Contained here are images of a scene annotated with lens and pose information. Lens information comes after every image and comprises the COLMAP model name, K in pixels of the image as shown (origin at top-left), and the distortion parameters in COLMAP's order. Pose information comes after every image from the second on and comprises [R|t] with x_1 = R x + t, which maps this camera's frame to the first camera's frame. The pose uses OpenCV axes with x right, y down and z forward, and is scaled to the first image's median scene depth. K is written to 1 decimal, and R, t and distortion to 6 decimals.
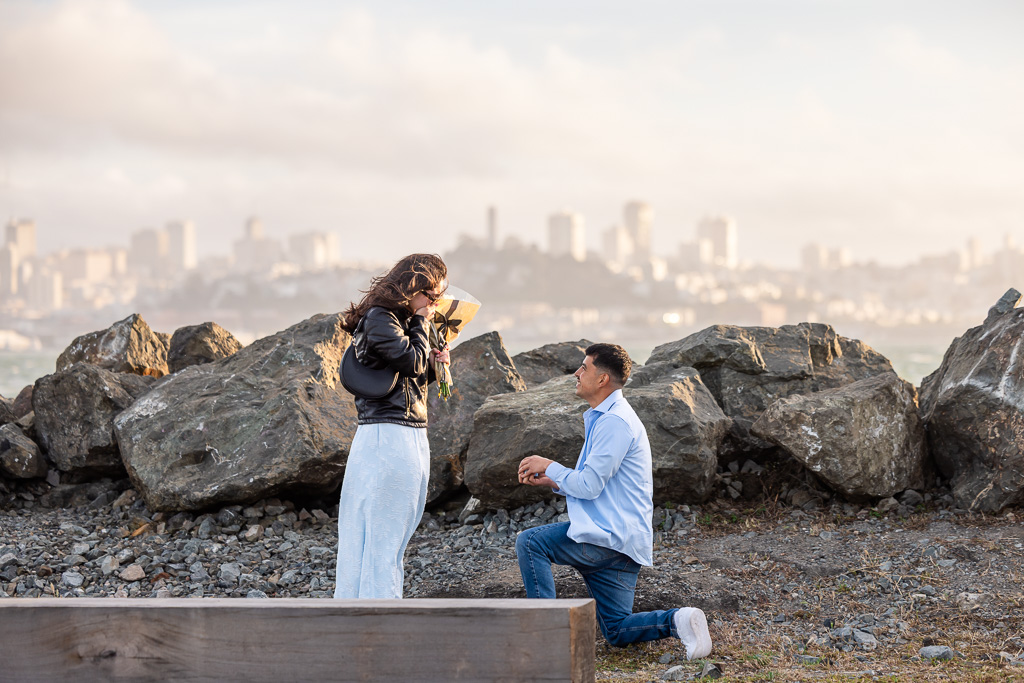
lens RADIAL K [[3358.9, 0, 509.7], [0, 3358.9, 342.9], [0, 0, 1]] dist [-0.032604, 0.683261]
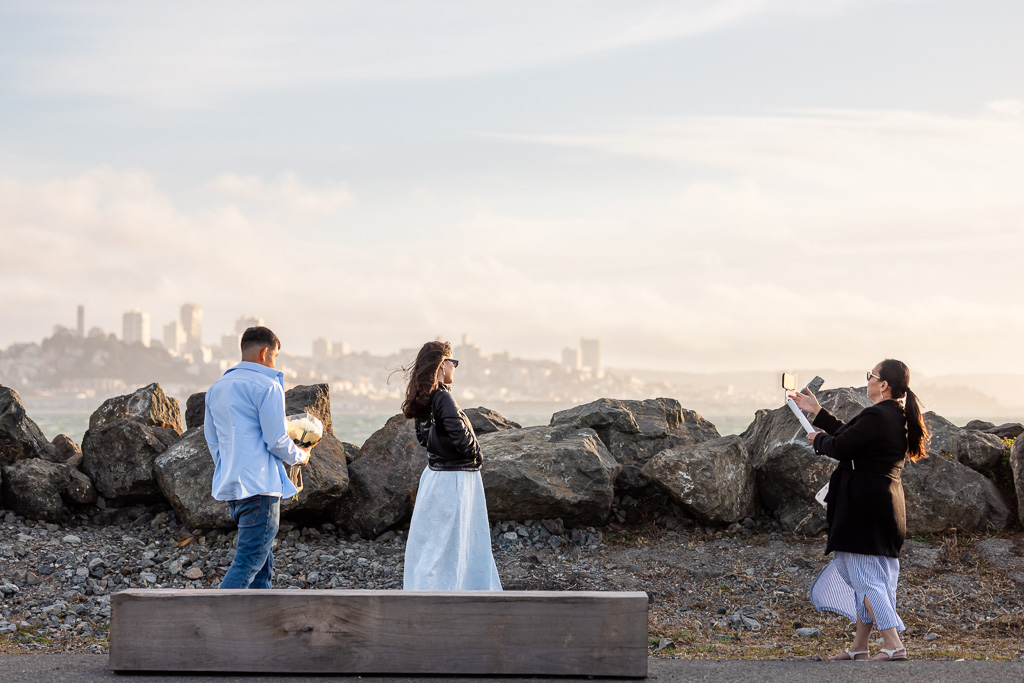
lens RADIAL K [[2503.9, 0, 465.0], [0, 2503.9, 341.0], [0, 0, 1]] dist [0.025036, -0.163680]
pose [[0.988783, 0.020349, 0.147965, -0.150342], [-0.016171, 0.999437, -0.029388, 0.002306], [-0.148480, 0.026666, 0.988556, -0.023143]]
